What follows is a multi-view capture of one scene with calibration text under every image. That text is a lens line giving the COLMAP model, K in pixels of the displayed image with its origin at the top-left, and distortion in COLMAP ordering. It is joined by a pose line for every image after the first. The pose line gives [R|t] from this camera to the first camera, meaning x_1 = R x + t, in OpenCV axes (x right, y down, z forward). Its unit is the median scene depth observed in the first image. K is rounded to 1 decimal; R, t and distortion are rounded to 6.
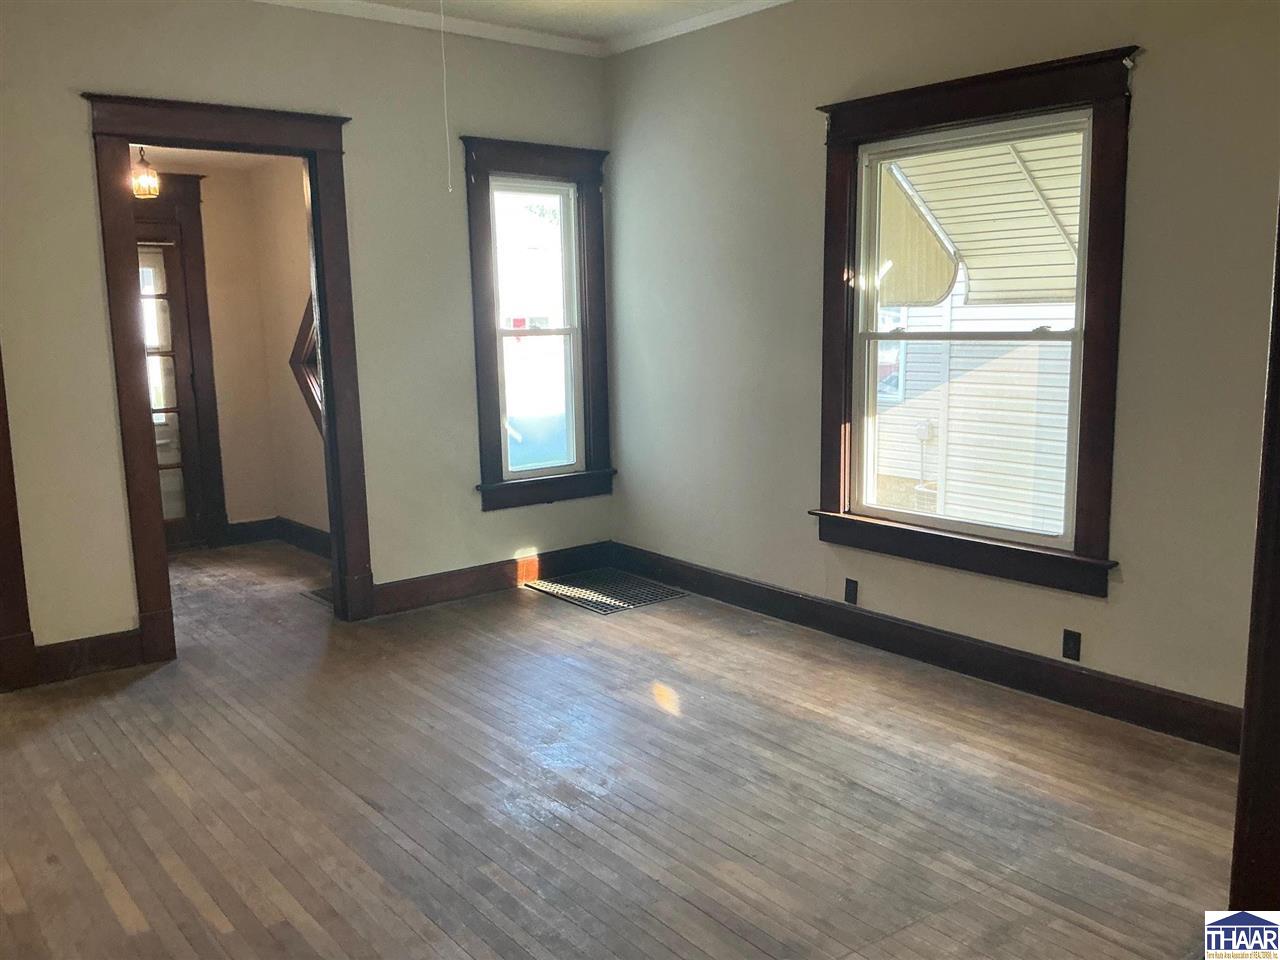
lens RADIAL K [[1066.4, 0, 640.0], [0, 1066.4, 475.3], [0, 0, 1]] dist [0.017455, -0.076610]
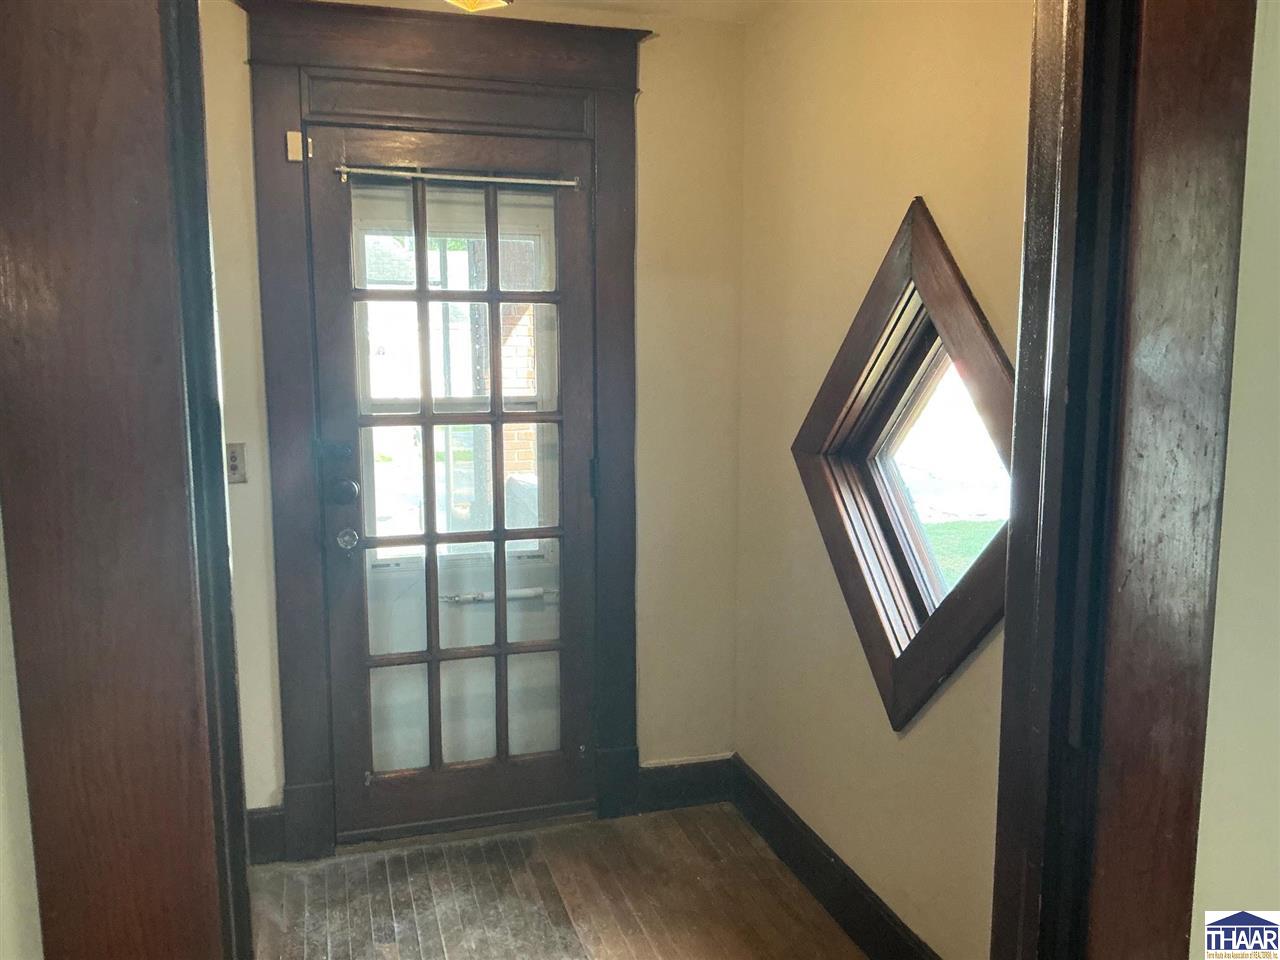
lens RADIAL K [[1066.4, 0, 639.5], [0, 1066.4, 480.0], [0, 0, 1]] dist [0.017455, -0.076610]
pose [[0.919258, 0.074370, -0.386566, -0.216331], [-0.079734, 0.996814, 0.002166, -0.089179], [0.385495, 0.028831, 0.922259, 0.570015]]
